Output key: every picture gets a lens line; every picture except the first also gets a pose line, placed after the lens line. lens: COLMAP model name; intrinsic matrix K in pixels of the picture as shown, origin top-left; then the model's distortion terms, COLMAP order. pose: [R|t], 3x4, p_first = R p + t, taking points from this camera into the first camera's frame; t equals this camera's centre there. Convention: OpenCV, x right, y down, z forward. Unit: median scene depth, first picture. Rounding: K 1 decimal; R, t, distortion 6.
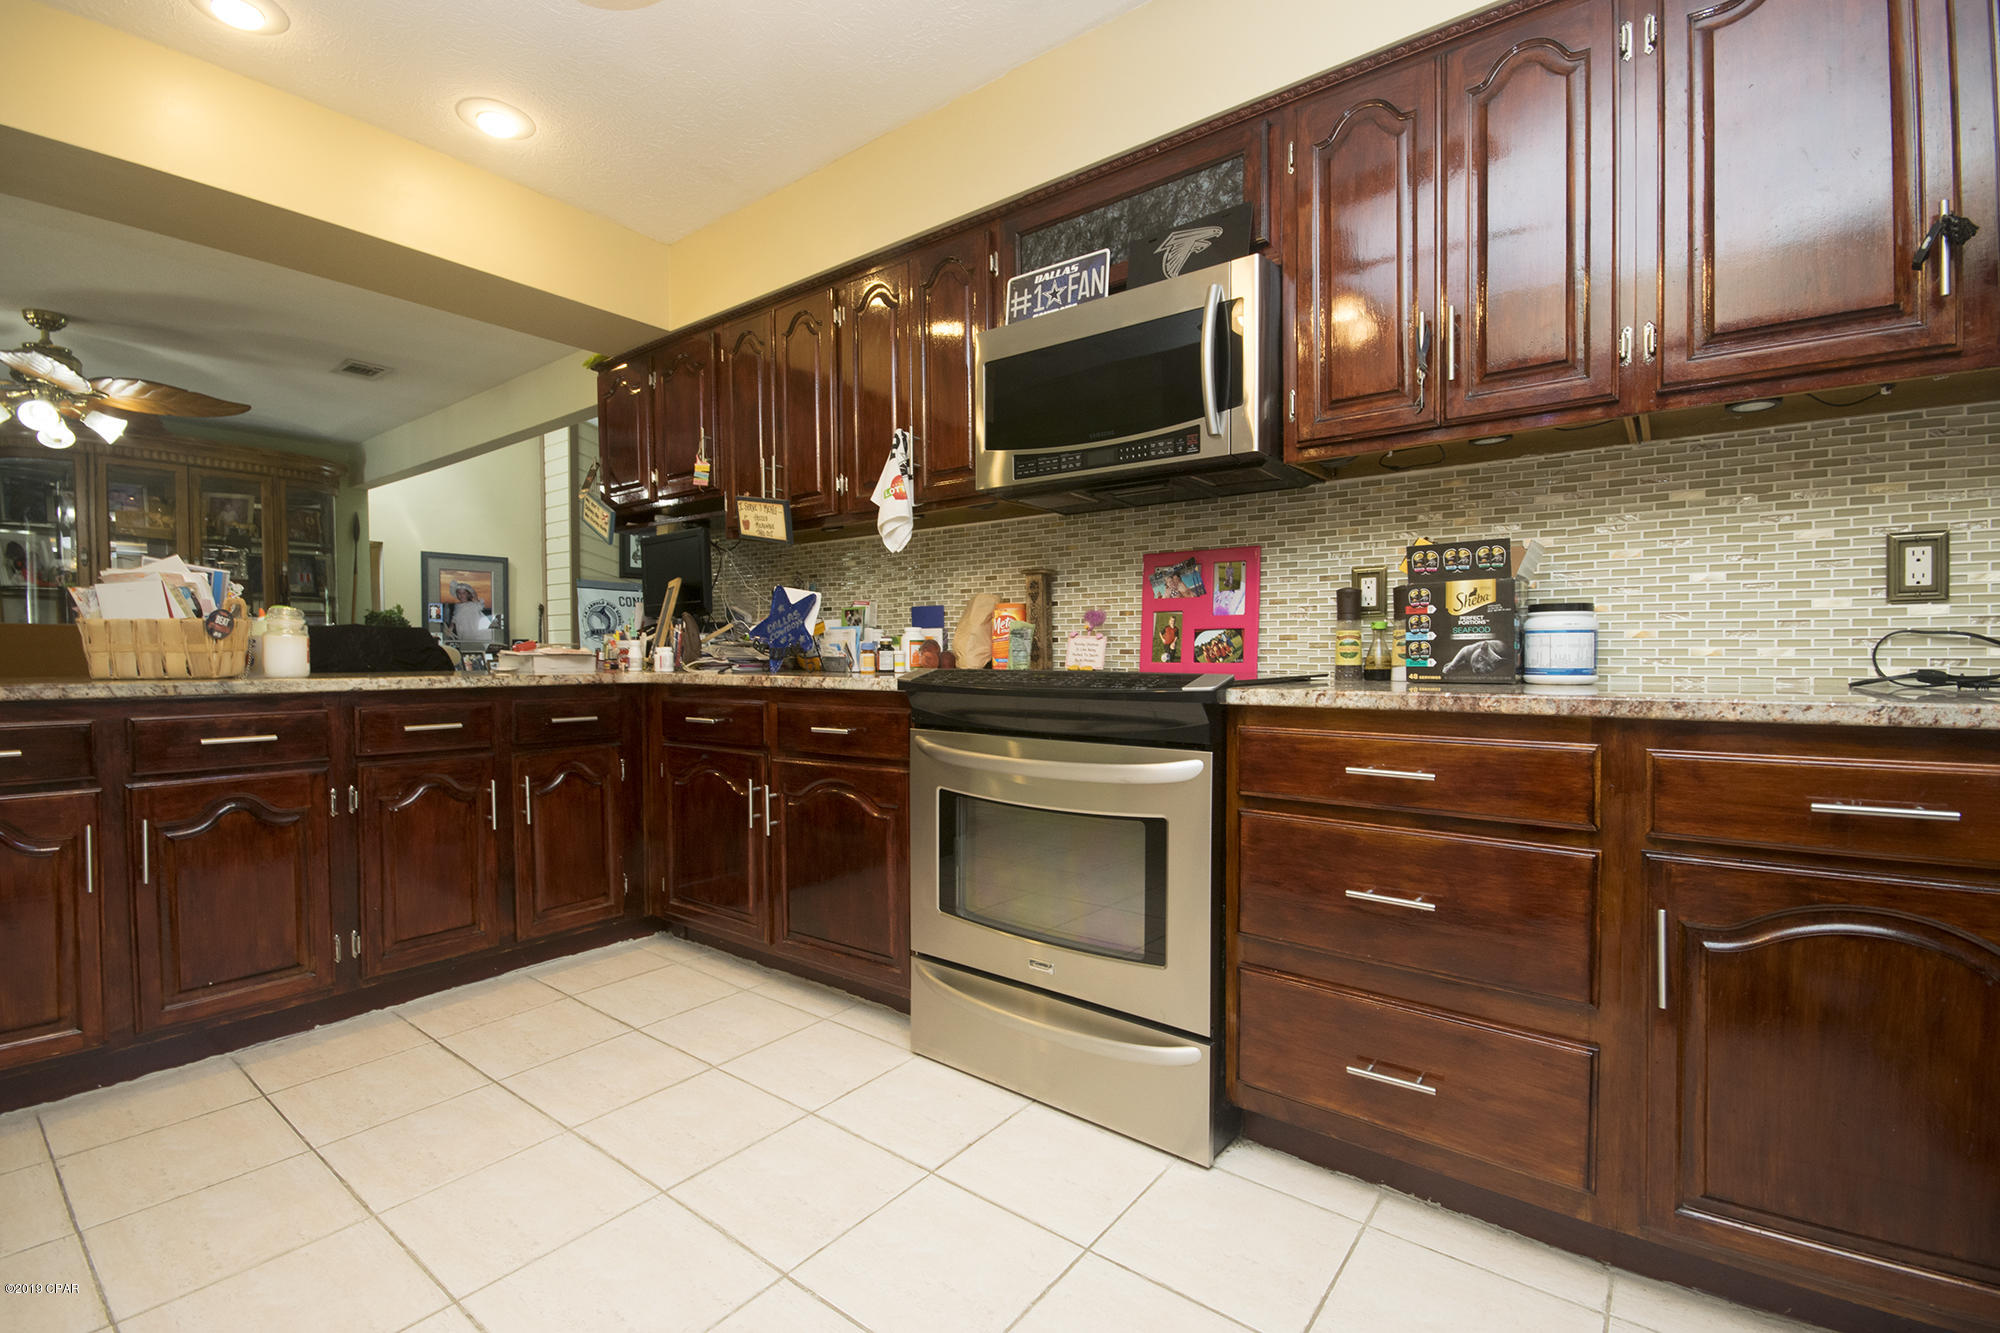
lens RADIAL K [[879.4, 0, 1006.1], [0, 879.4, 665.7], [0, 0, 1]] dist [0.003593, -0.008551]
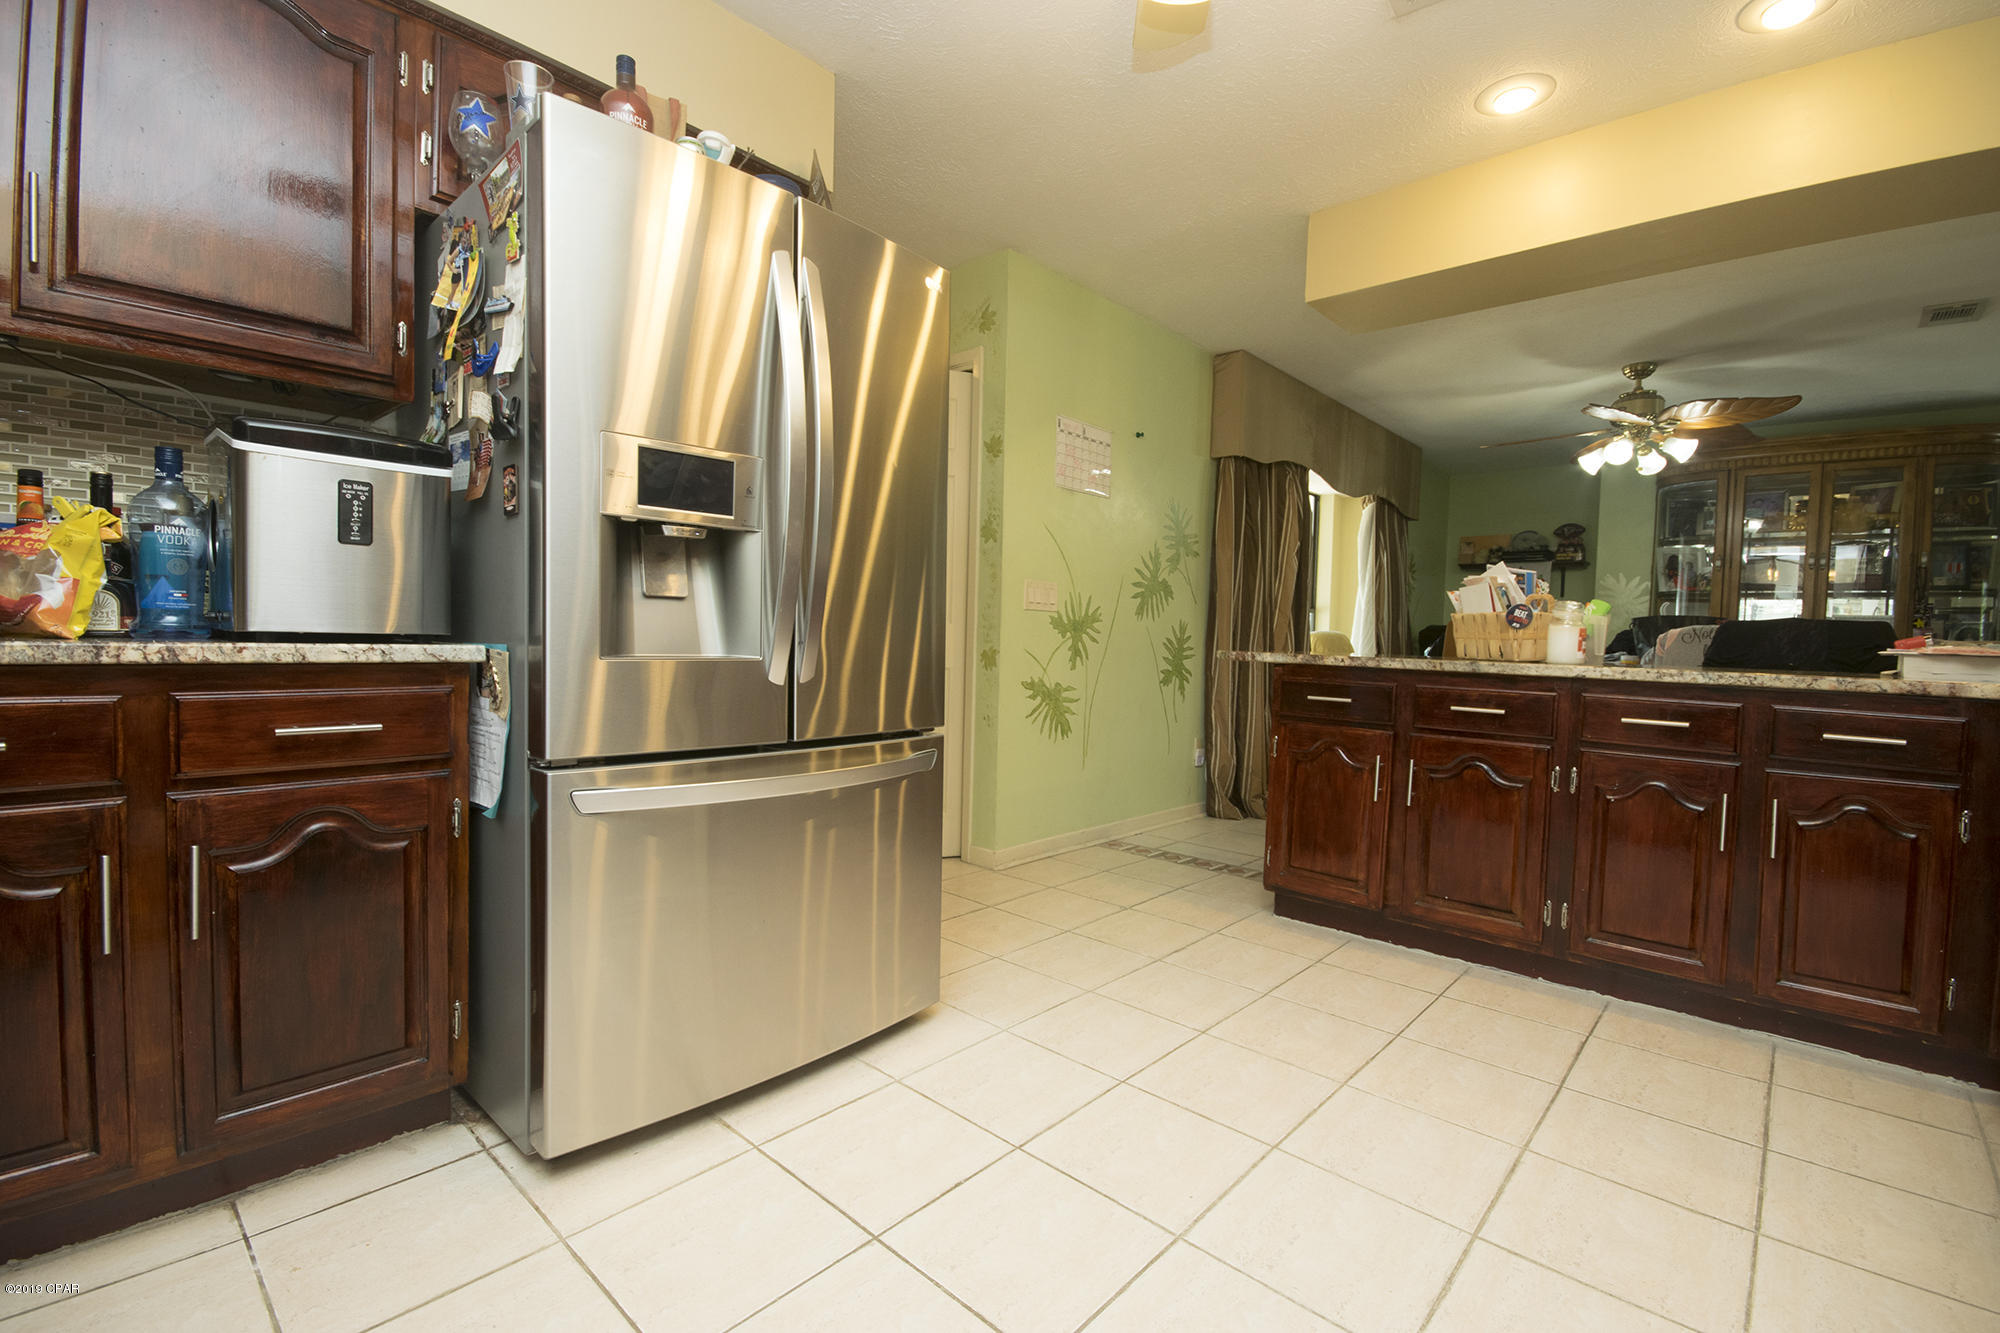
lens RADIAL K [[879.4, 0, 985.1], [0, 879.4, 662.9], [0, 0, 1]] dist [0.003593, -0.008551]
pose [[-0.100897, 0.036455, -0.994229, 0.366921], [-0.046052, 0.998086, 0.041270, 0.000556], [0.993831, 0.049950, -0.099025, 0.389723]]
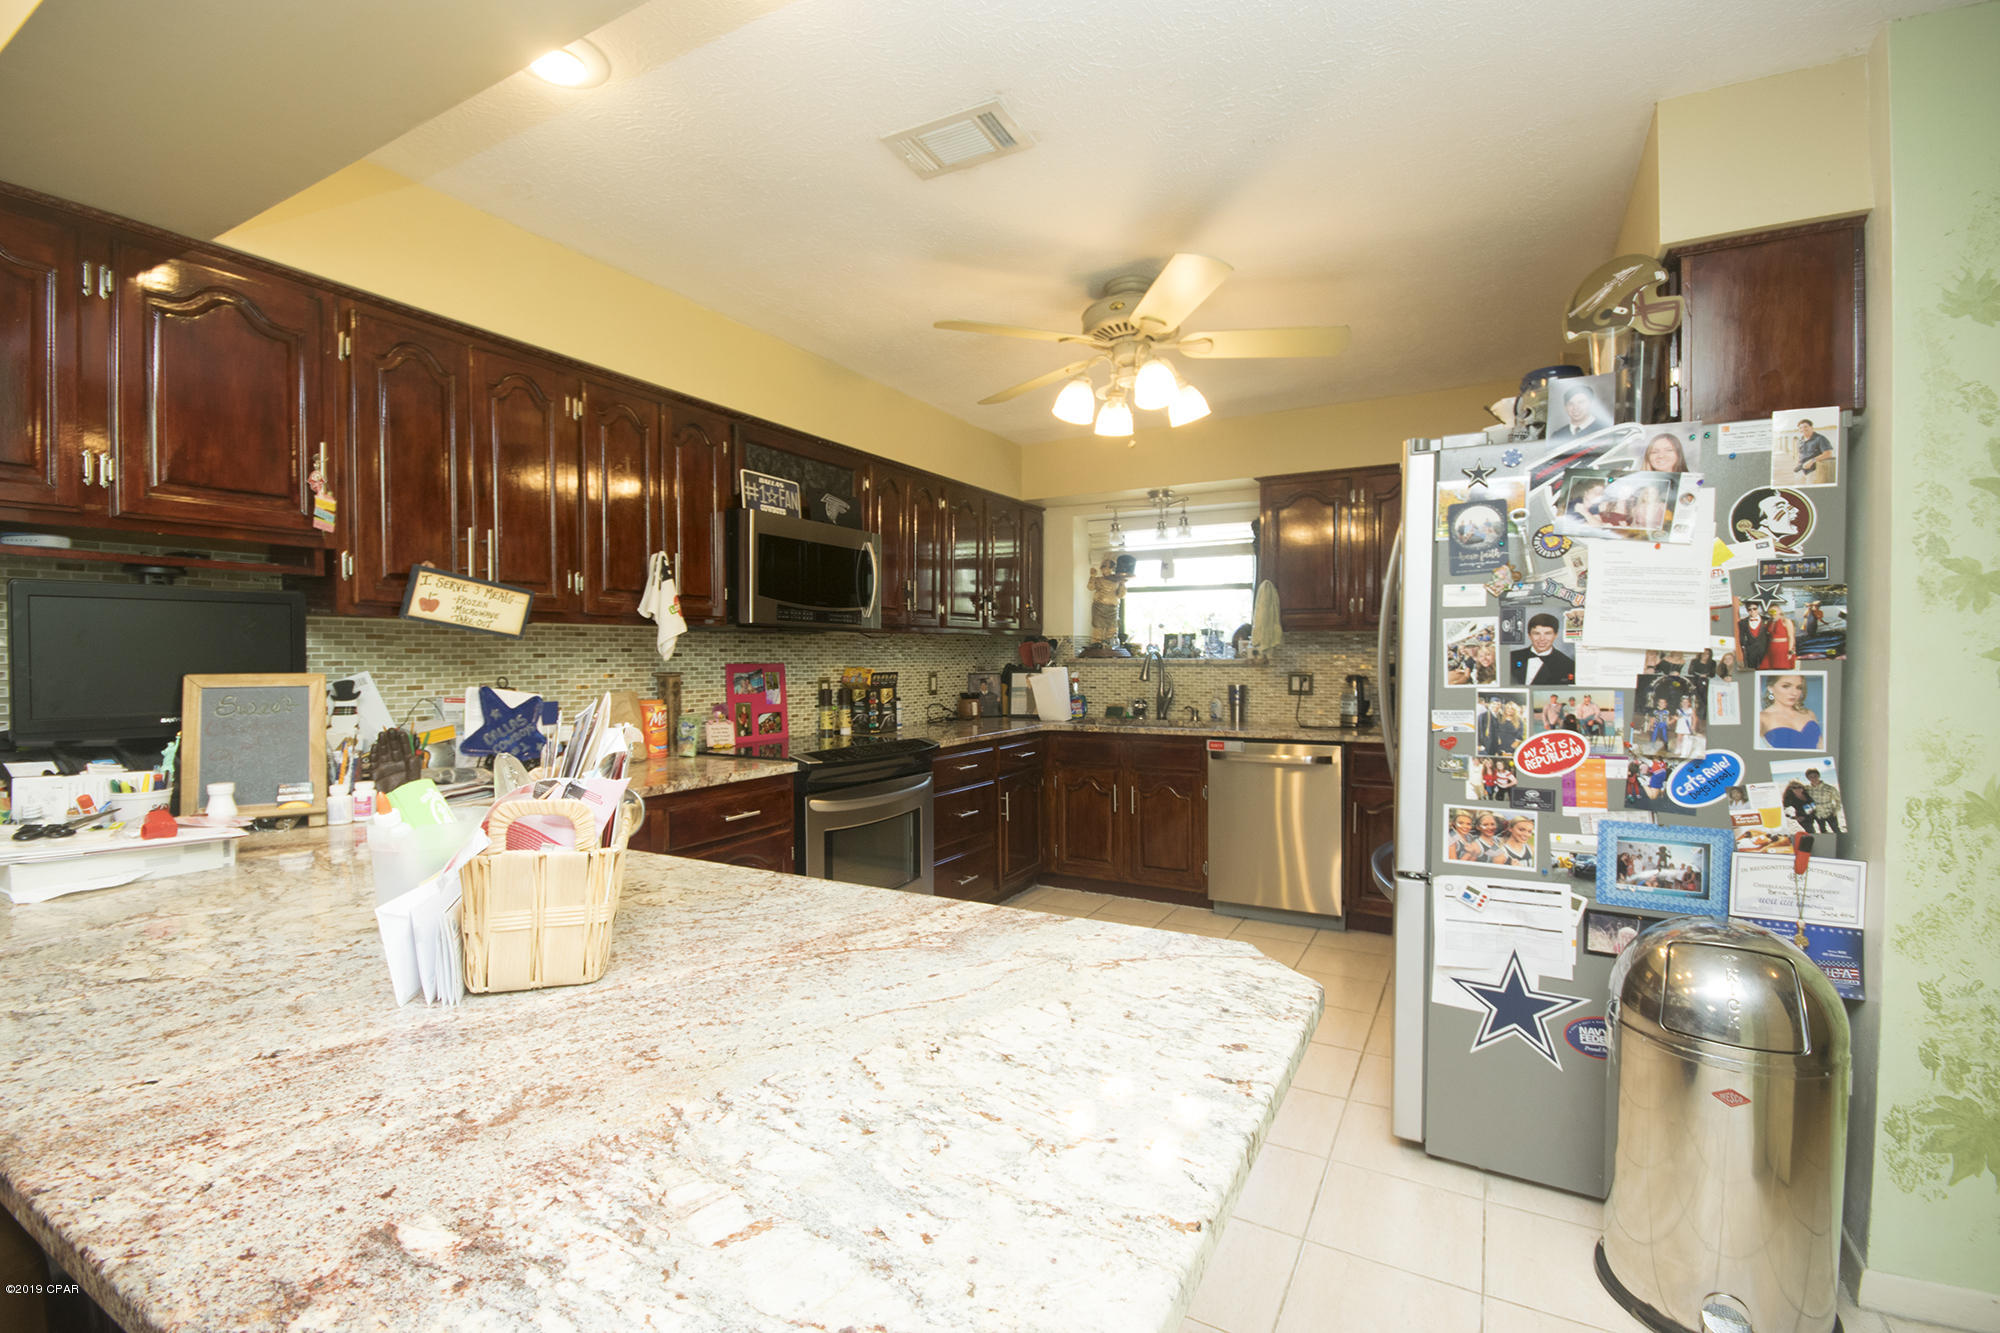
lens RADIAL K [[879.4, 0, 1000.3], [0, 879.4, 656.7], [0, 0, 1]] dist [0.003593, -0.008551]
pose [[-0.143450, 0.003835, 0.989650, -1.454961], [0.020470, 0.999790, -0.000907, -0.137718], [-0.989446, 0.020128, -0.143499, 0.820780]]
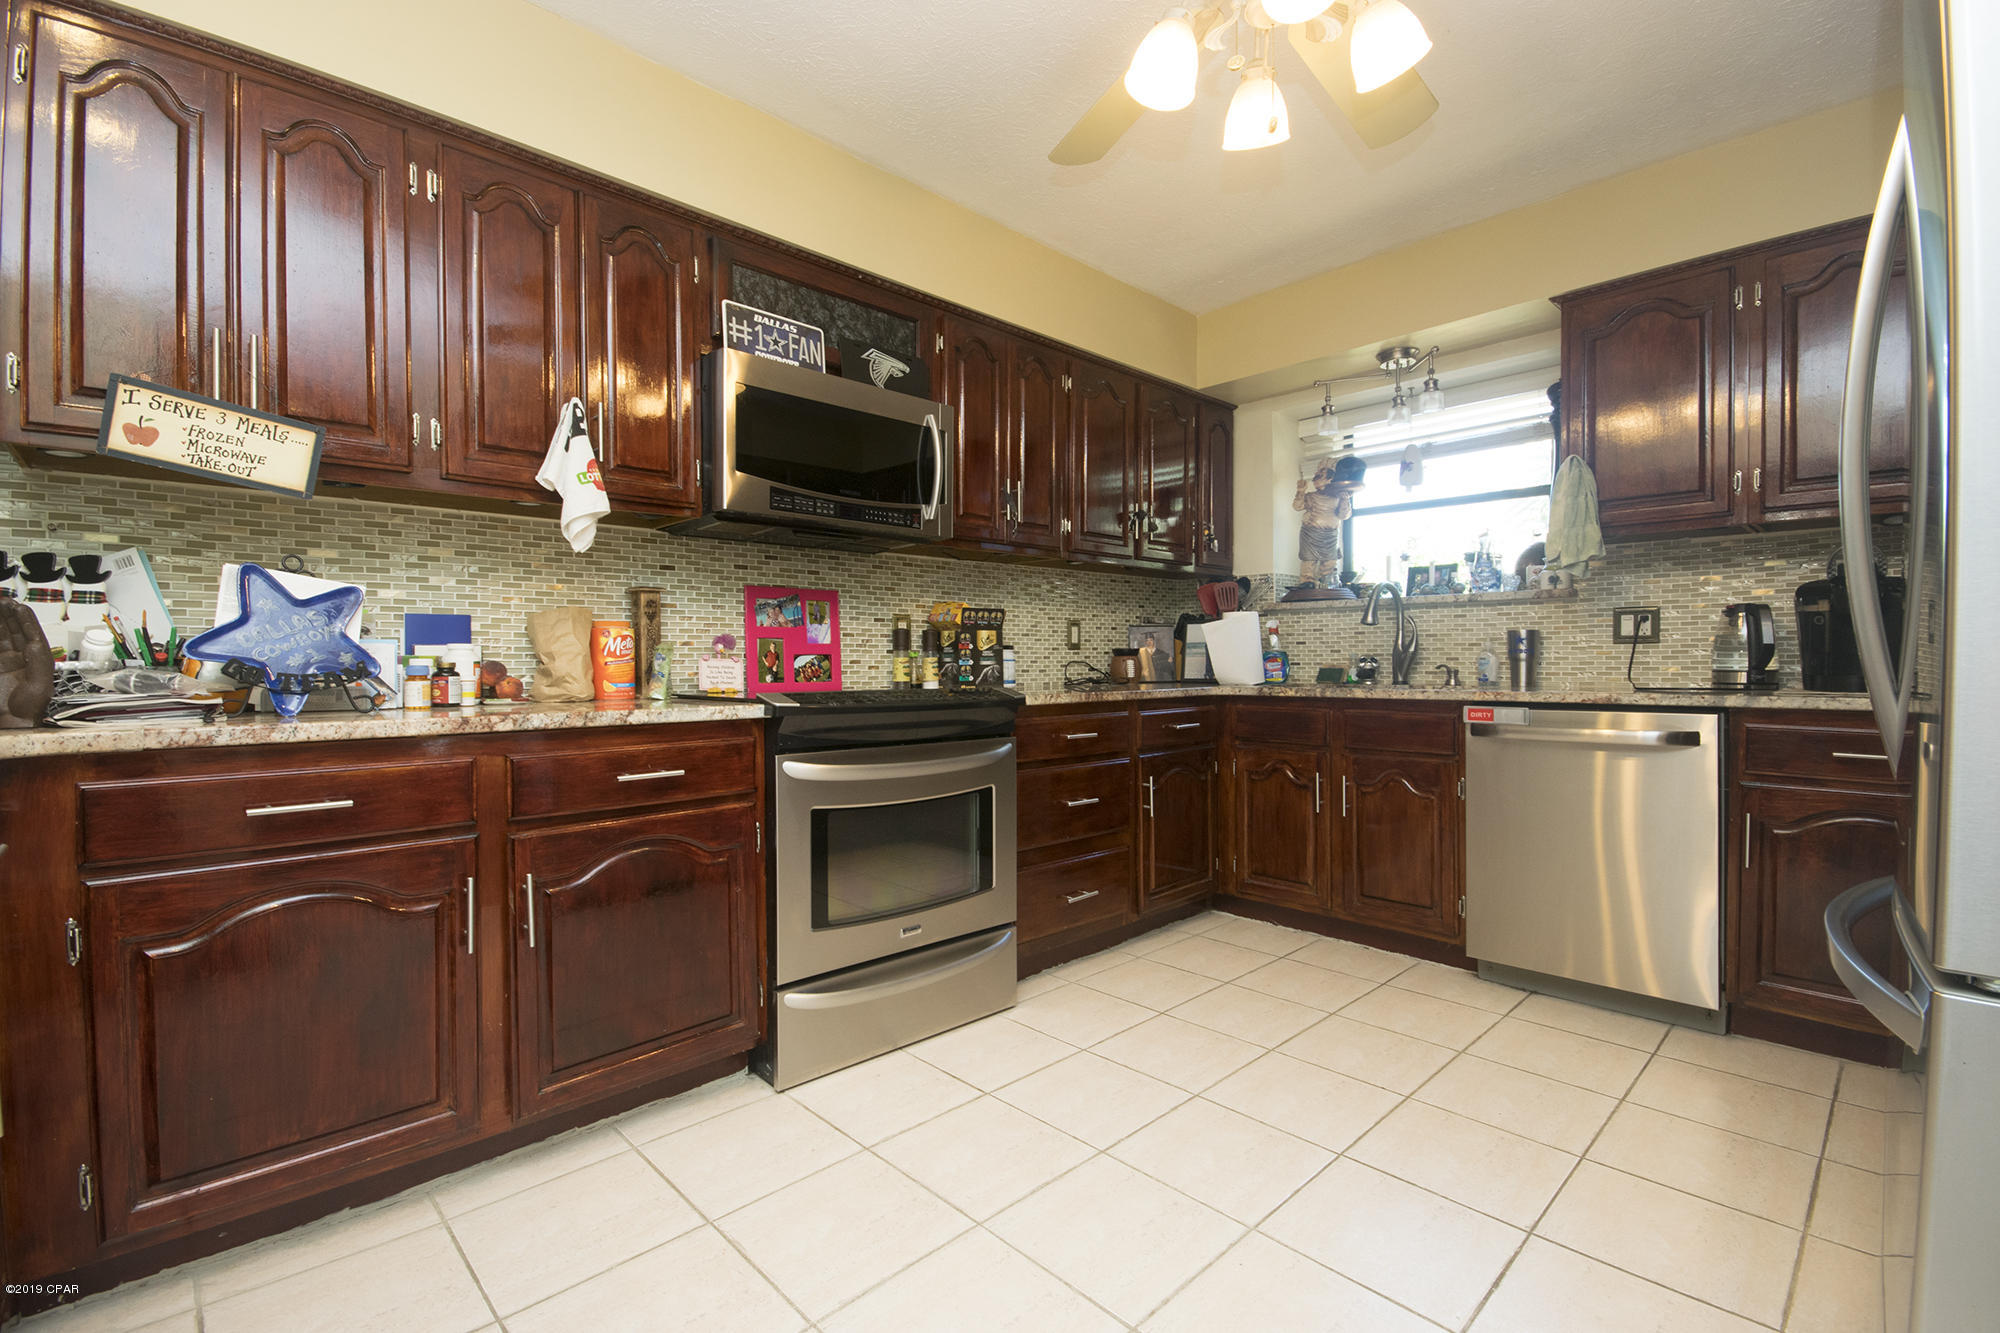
lens RADIAL K [[879.4, 0, 996.1], [0, 879.4, 660.3], [0, 0, 1]] dist [0.003593, -0.008551]
pose [[0.155106, 0.004385, 0.987888, -0.947232], [0.019109, 0.999790, -0.007438, -0.019774], [-0.987713, 0.020031, 0.154989, 0.564283]]
